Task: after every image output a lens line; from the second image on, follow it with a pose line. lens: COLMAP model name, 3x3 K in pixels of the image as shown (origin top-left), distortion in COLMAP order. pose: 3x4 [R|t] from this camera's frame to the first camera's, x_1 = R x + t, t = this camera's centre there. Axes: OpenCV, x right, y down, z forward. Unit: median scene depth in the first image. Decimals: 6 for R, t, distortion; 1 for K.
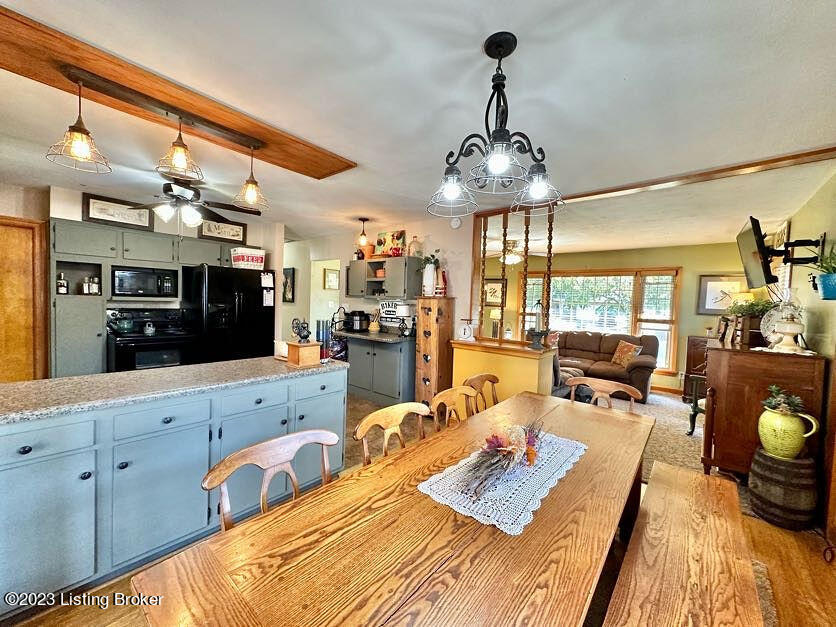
lens RADIAL K [[333.5, 0, 416.8], [0, 333.5, 312.6], [0, 0, 1]] dist [-0.001379, -0.000089]
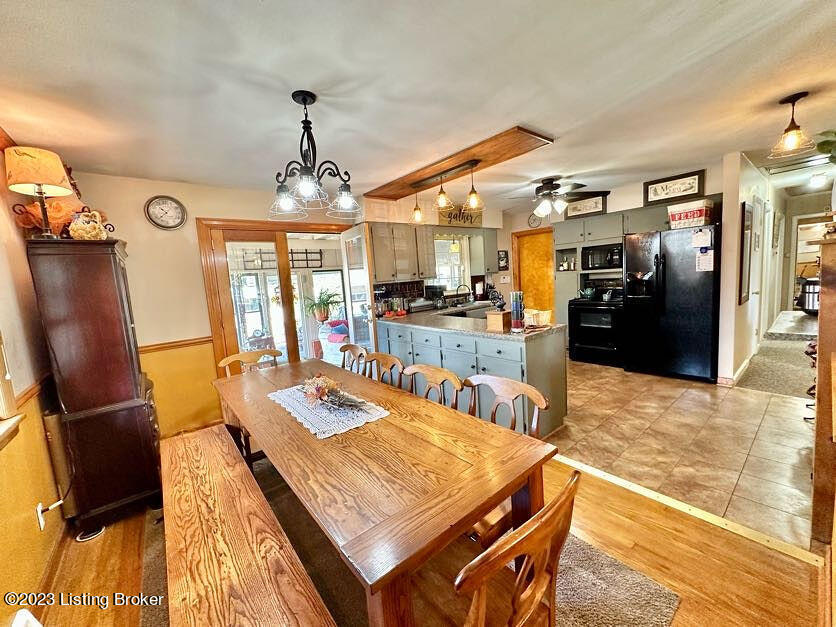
lens RADIAL K [[333.5, 0, 416.8], [0, 333.5, 312.6], [0, 0, 1]] dist [-0.001379, -0.000089]
pose [[-0.187295, 0.086045, -0.978528, 1.064787], [0.026068, 0.996241, 0.082613, -0.014438], [0.981958, -0.010035, -0.188834, 1.147259]]
